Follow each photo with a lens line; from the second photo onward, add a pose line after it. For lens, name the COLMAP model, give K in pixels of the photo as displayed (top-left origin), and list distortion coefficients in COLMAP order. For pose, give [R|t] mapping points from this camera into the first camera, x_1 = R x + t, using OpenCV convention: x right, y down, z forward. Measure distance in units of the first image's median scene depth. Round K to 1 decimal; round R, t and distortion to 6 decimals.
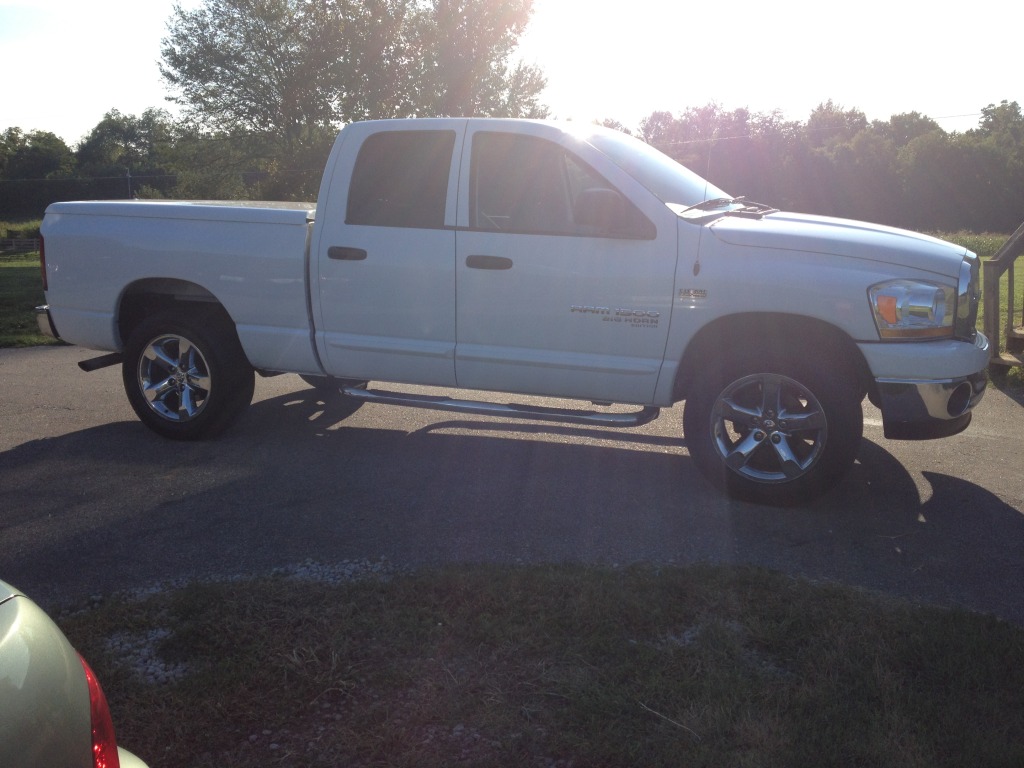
lens RADIAL K [[1026.9, 0, 408.6], [0, 1026.9, 383.3], [0, 0, 1]] dist [0.010509, 0.006936]
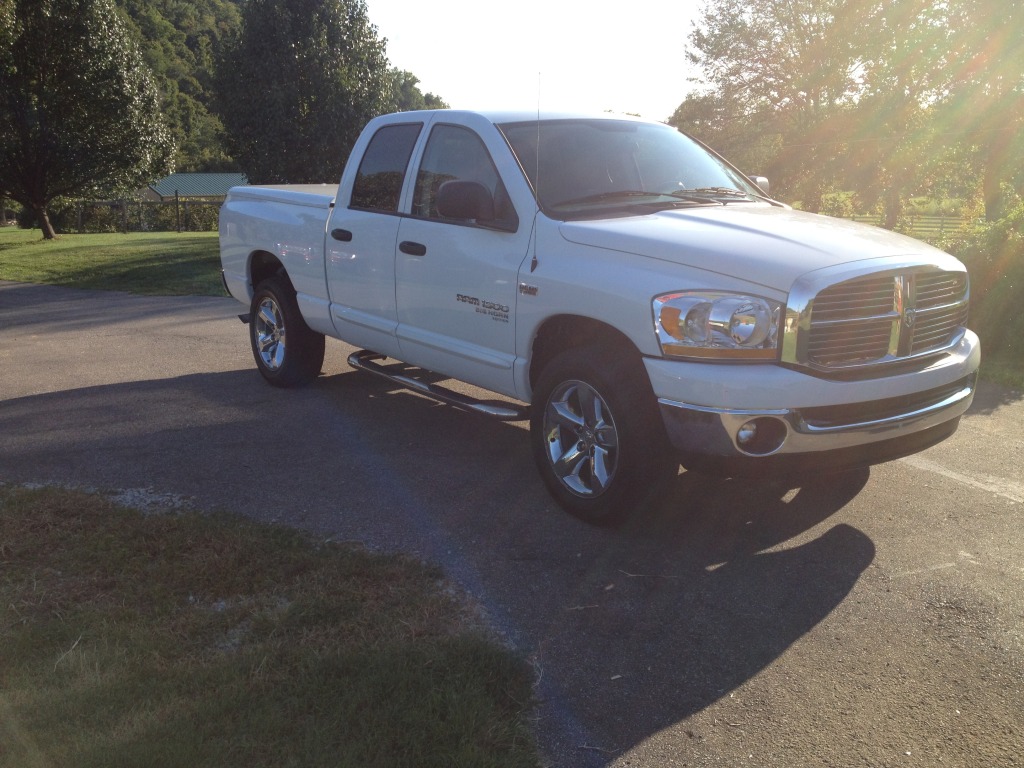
lens RADIAL K [[970.7, 0, 508.7], [0, 970.7, 383.0], [0, 0, 1]] dist [0.166695, -0.386250]
pose [[0.849683, 0.111939, -0.515275, 0.254791], [-0.094768, 0.993713, 0.059605, -0.018370], [0.518708, -0.001813, 0.854950, 0.073001]]
